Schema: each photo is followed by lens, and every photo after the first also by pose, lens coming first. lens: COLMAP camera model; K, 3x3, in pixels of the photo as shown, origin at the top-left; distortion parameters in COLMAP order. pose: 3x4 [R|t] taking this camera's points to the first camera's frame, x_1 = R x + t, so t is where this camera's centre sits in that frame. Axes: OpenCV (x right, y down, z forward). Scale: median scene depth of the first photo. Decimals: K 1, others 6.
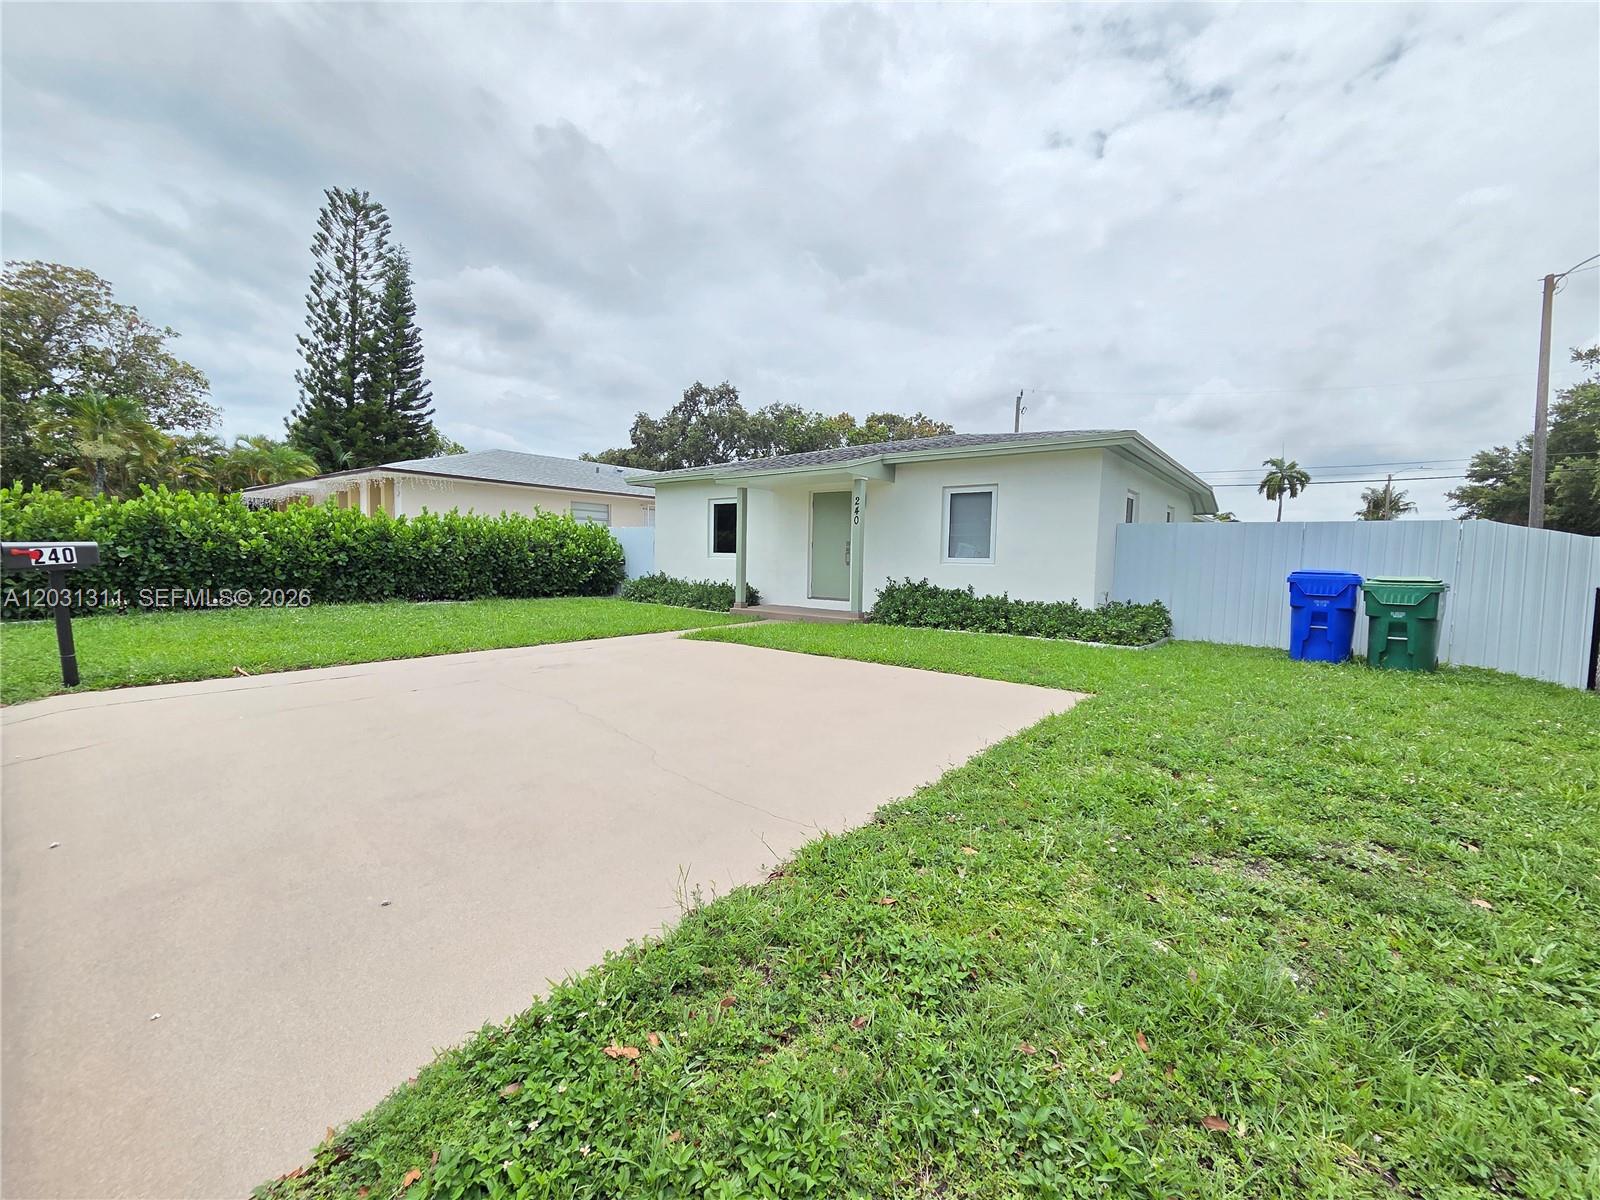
lens RADIAL K [[666.3, 0, 800.0], [0, 666.3, 600.0], [0, 0, 1]] dist [-0.026649, -0.000175]
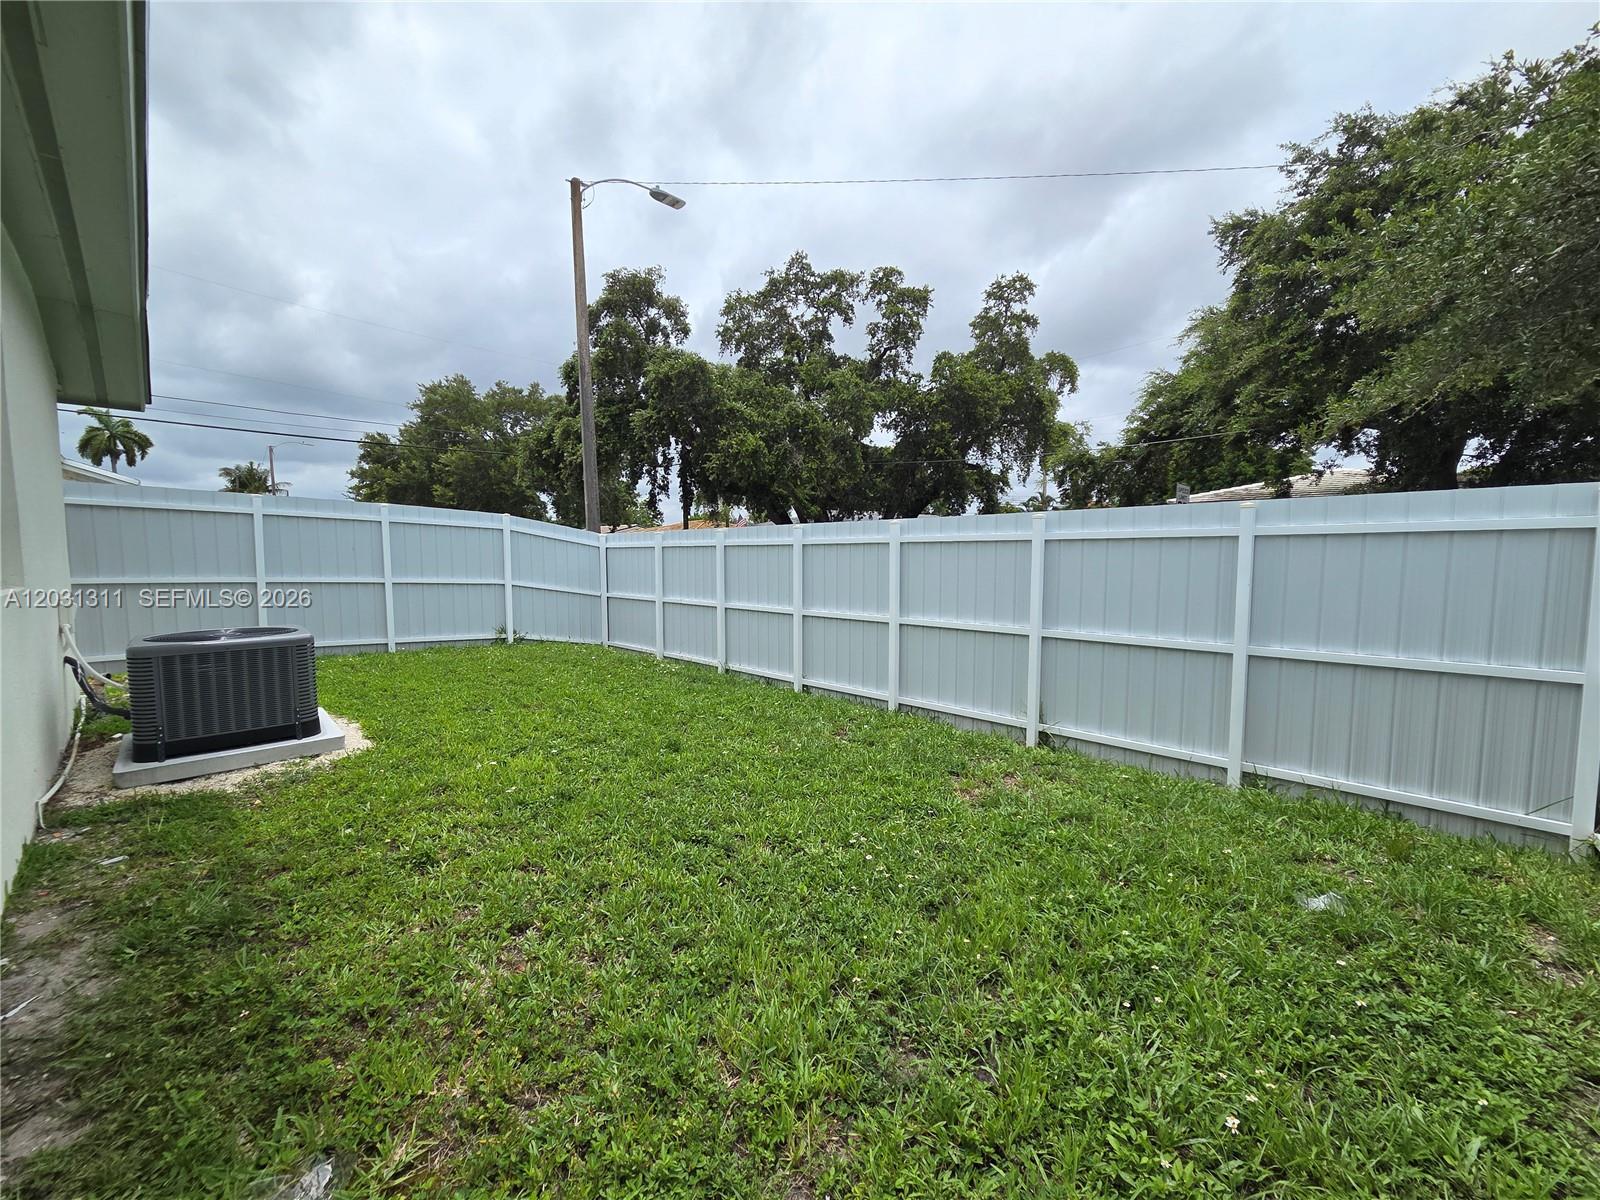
lens RADIAL K [[656.7, 0, 802.3], [0, 656.7, 600.4], [0, 0, 1]] dist [0.001437, -0.000169]
pose [[0.128735, -0.094800, 0.987137, 0.410955], [0.069259, 0.993849, 0.086412, -0.052076], [-0.989258, 0.057244, 0.134509, 0.718195]]
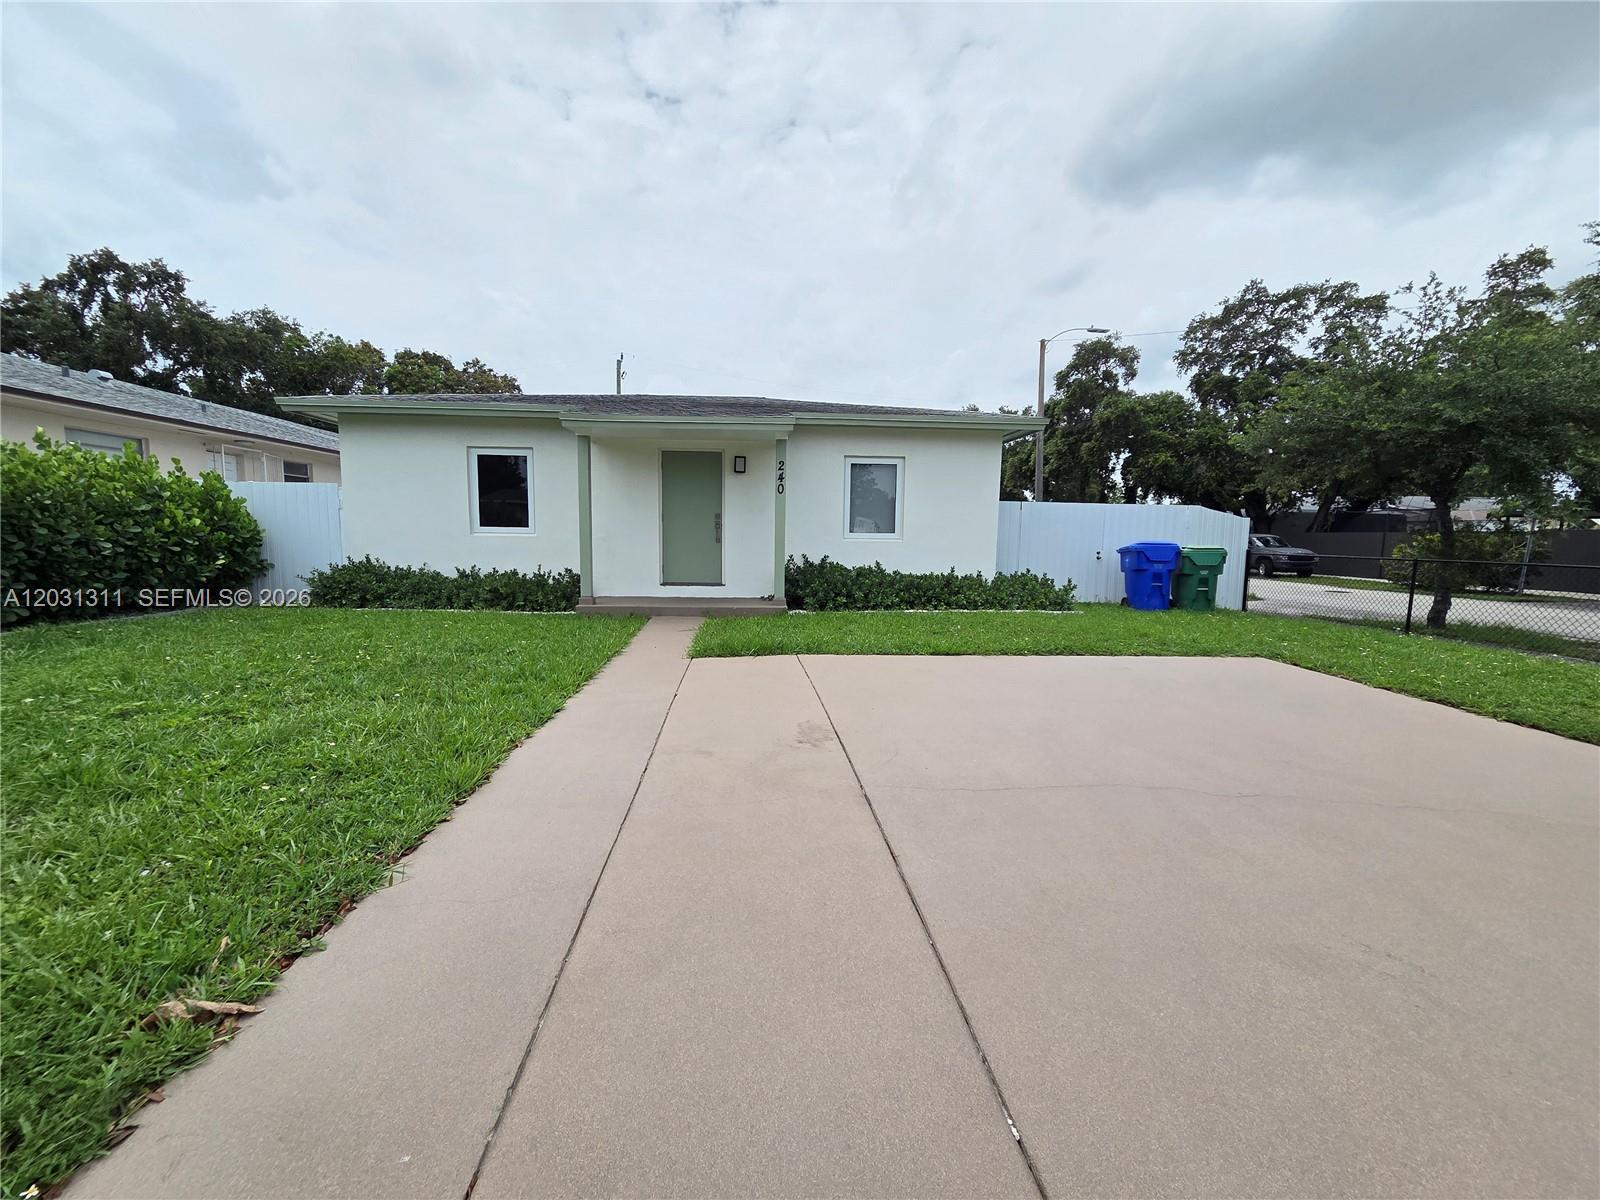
lens RADIAL K [[656.7, 0, 802.3], [0, 656.7, 600.4], [0, 0, 1]] dist [0.001437, -0.000169]
pose [[0.740994, -0.078155, 0.666948, -0.337155], [0.043678, 0.996710, 0.068271, -0.026163], [-0.670090, -0.021458, 0.741970, 0.268287]]
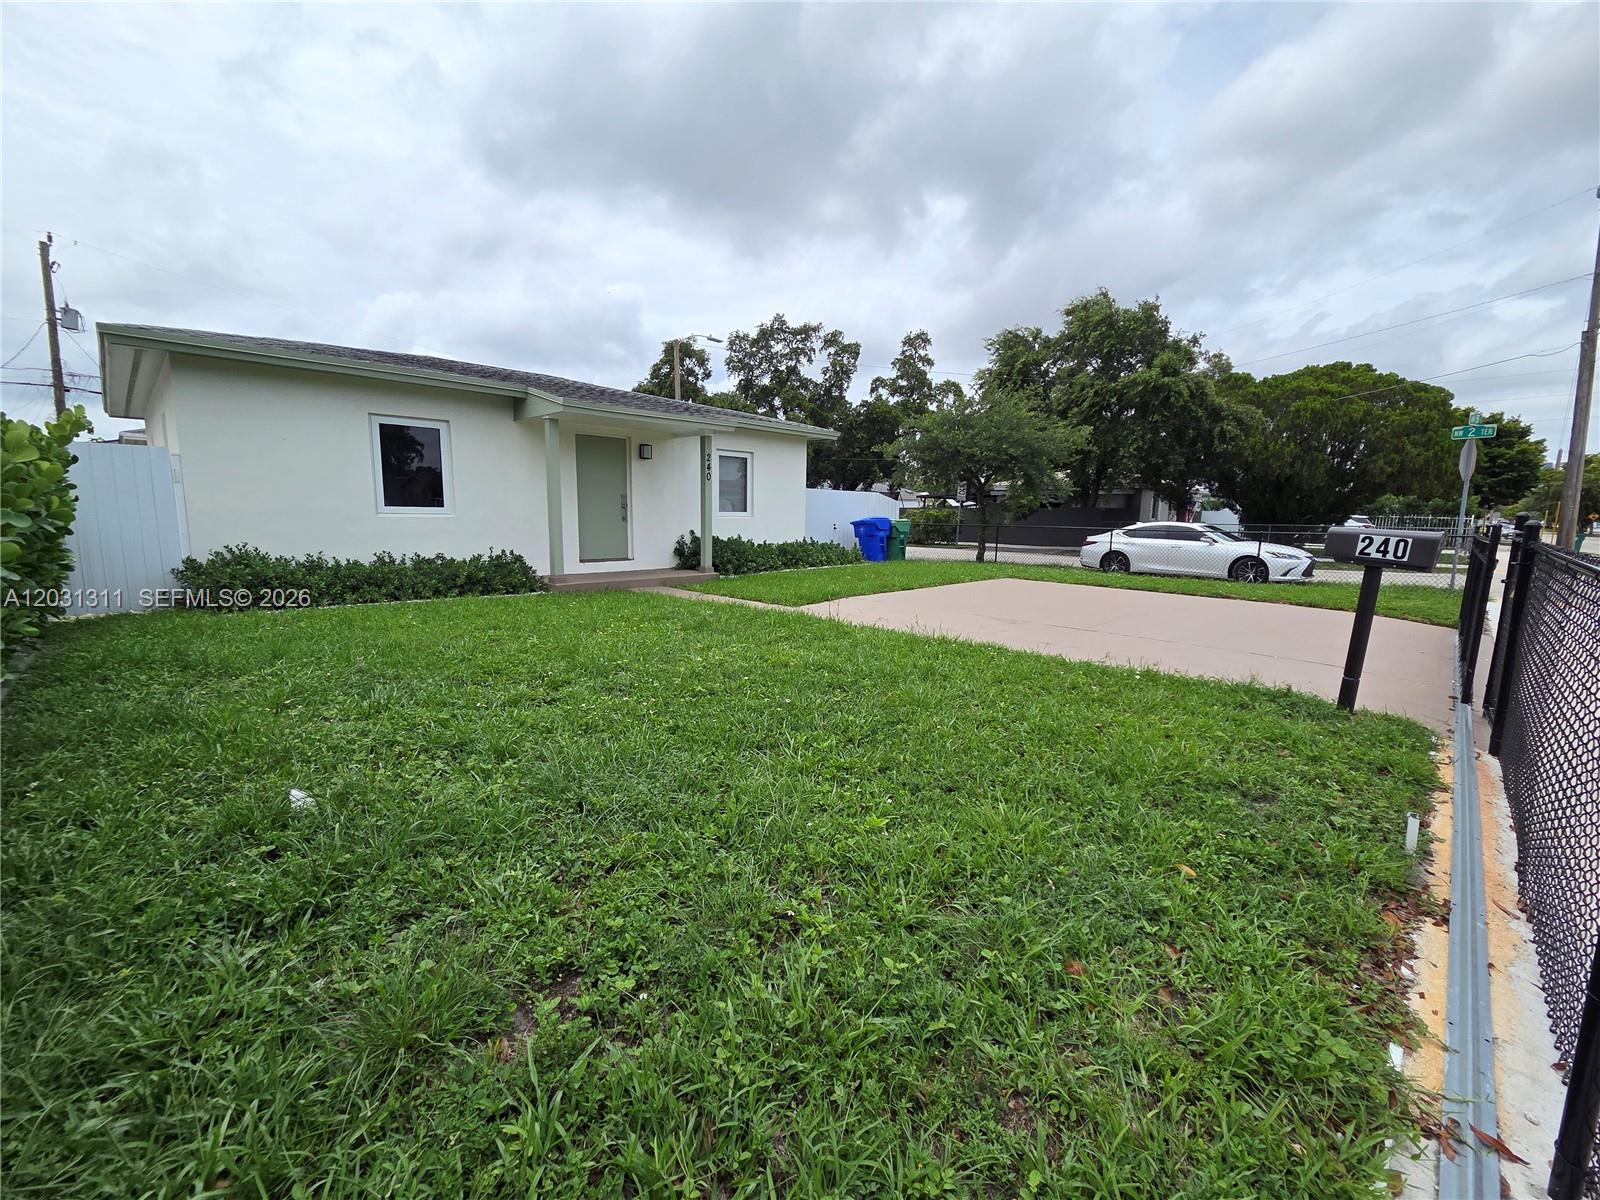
lens RADIAL K [[656.7, 0, 802.3], [0, 656.7, 600.4], [0, 0, 1]] dist [0.001437, -0.000169]
pose [[0.101081, -0.149808, 0.983535, -0.675832], [0.052753, 0.988014, 0.145068, -0.052069], [-0.993479, 0.037221, 0.107773, 0.554743]]
